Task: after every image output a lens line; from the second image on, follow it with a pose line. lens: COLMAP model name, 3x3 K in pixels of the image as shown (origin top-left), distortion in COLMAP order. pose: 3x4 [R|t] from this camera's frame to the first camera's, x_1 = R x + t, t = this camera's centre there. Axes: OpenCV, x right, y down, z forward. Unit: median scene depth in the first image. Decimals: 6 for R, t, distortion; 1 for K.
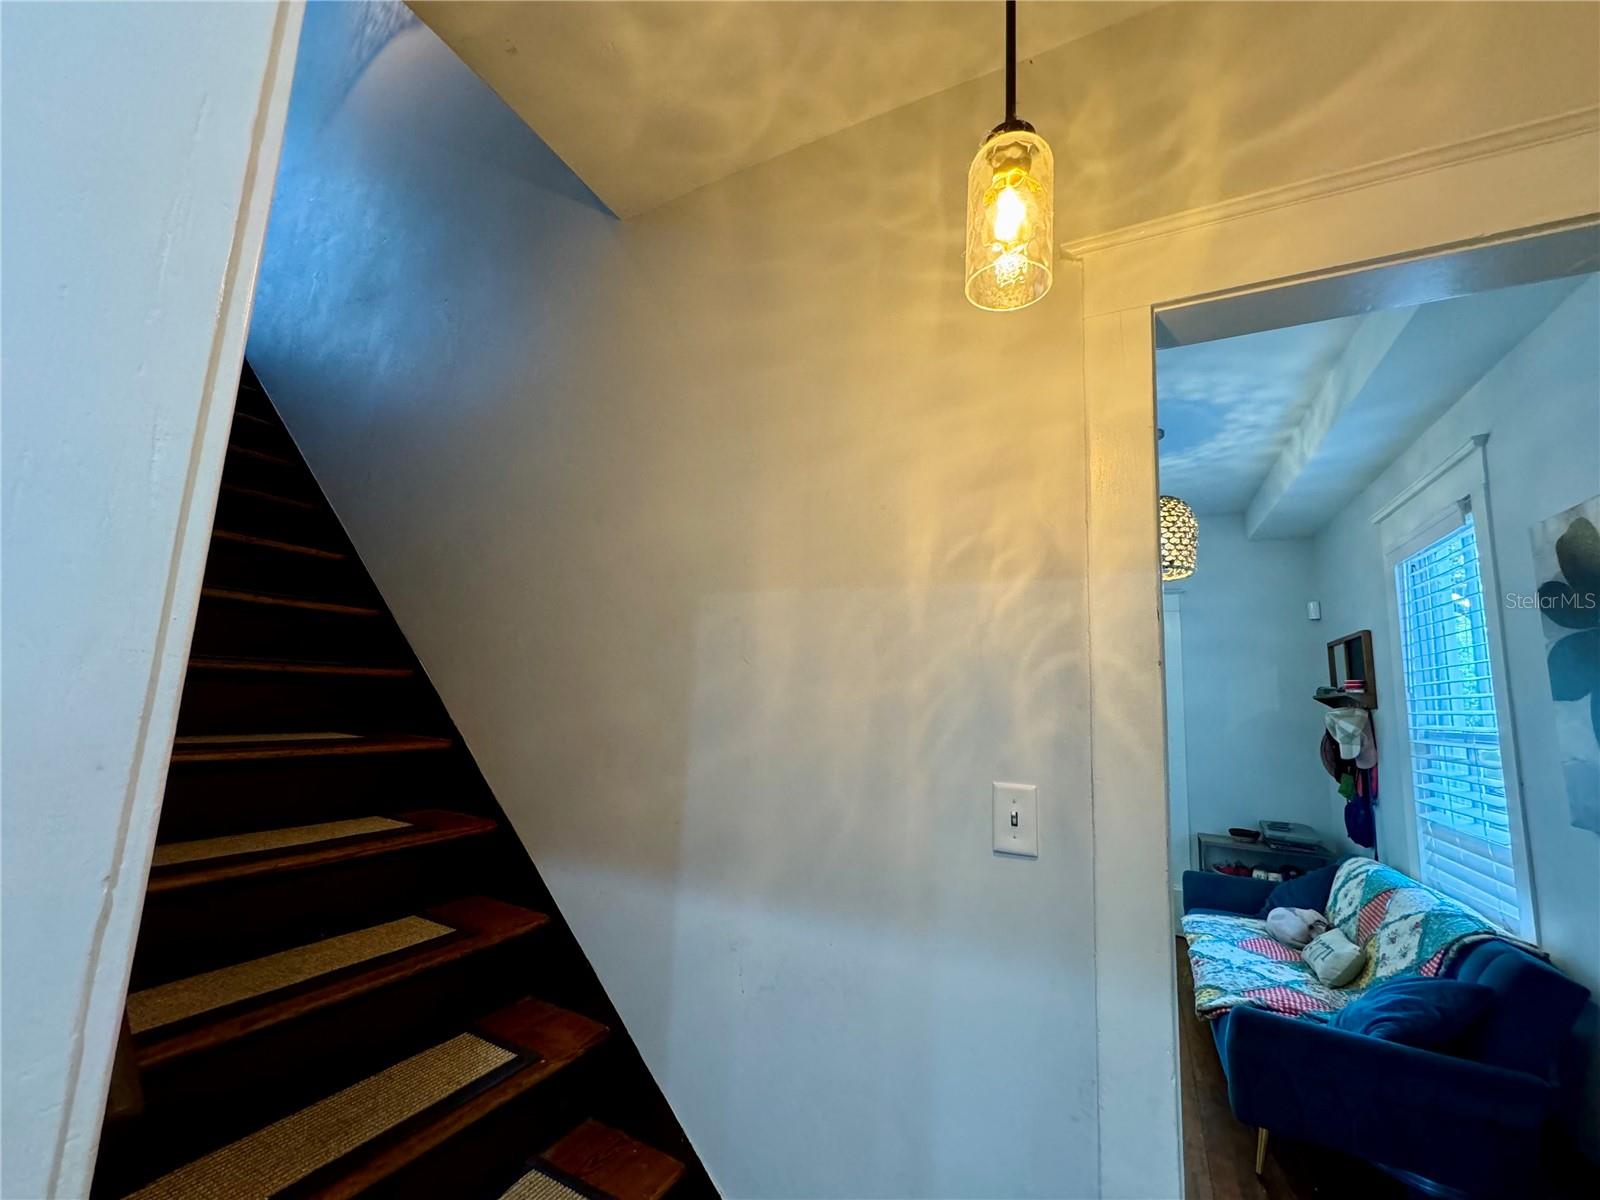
lens RADIAL K [[639.5, 0, 792.6], [0, 639.5, 599.4], [0, 0, 1]] dist [-0.003832, 0.001316]
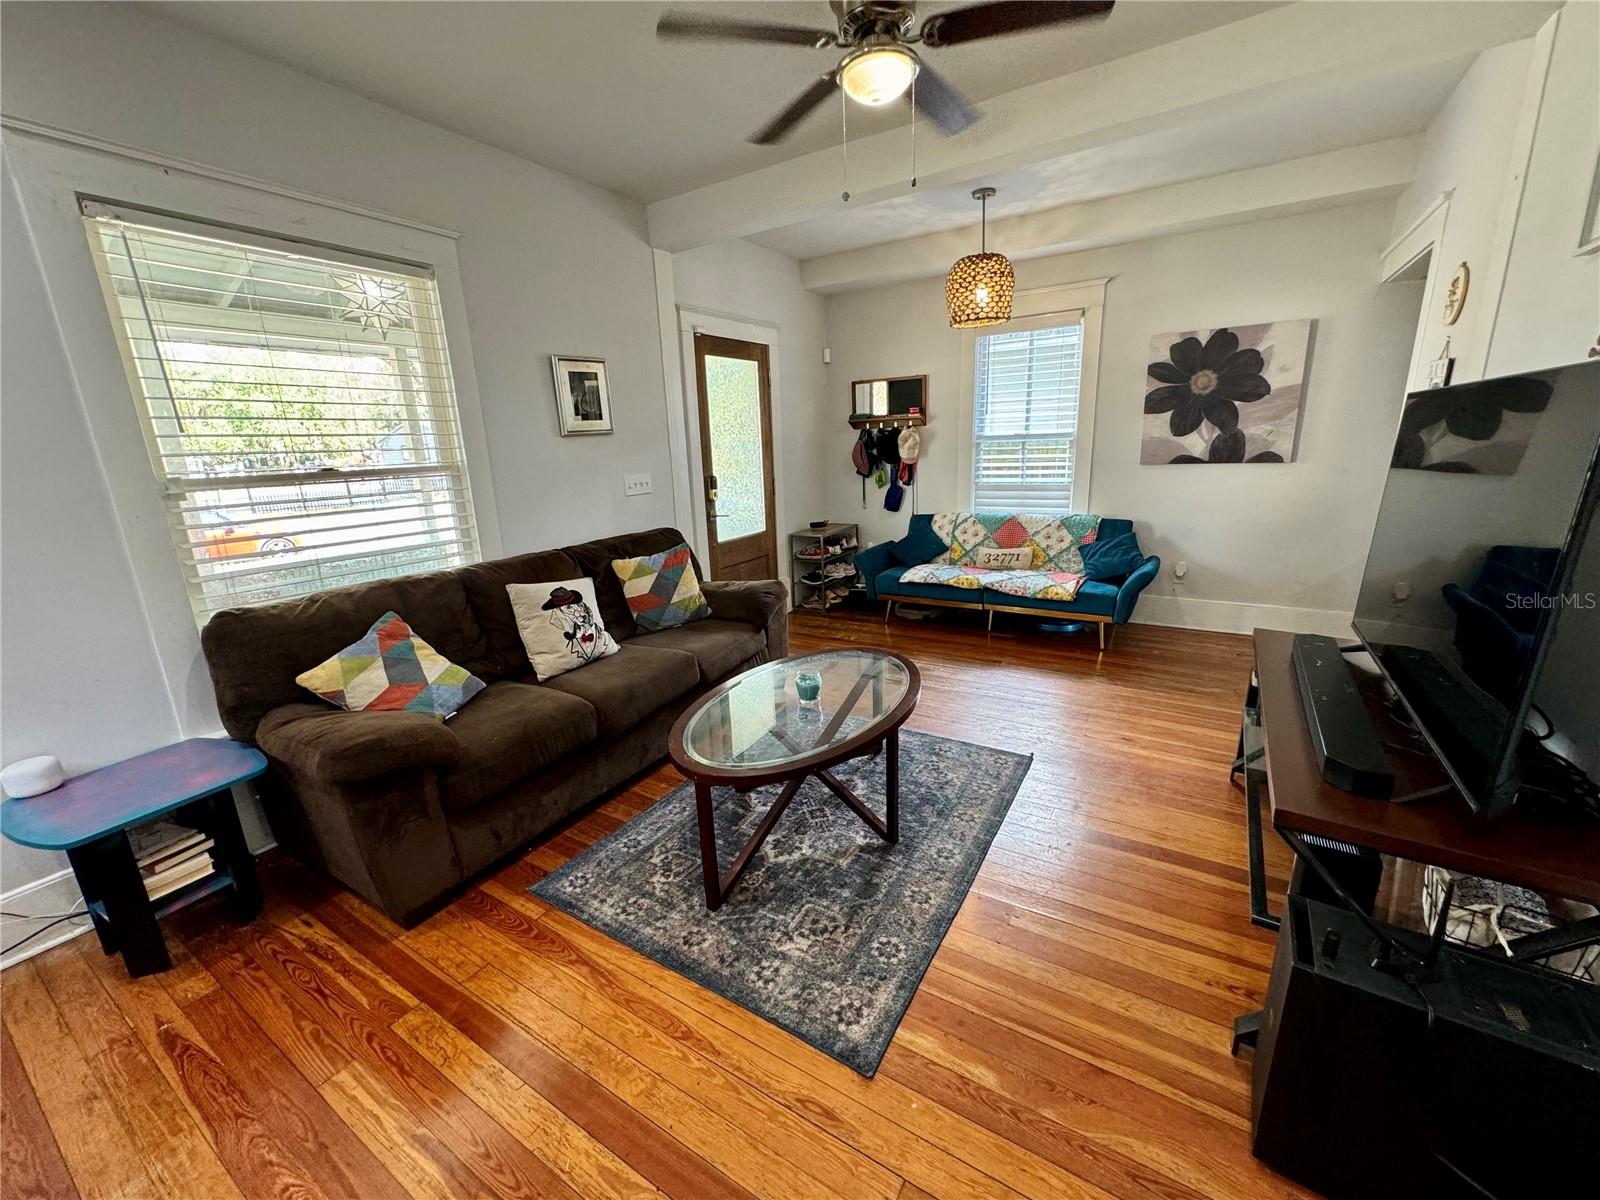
lens RADIAL K [[639.5, 0, 800.3], [0, 639.5, 605.7], [0, 0, 1]] dist [-0.003832, 0.001316]
pose [[0.085251, -0.306587, 0.948017, -0.906084], [-0.110805, 0.942662, 0.314819, 0.139385], [-0.990179, -0.131884, 0.046392, 1.305645]]
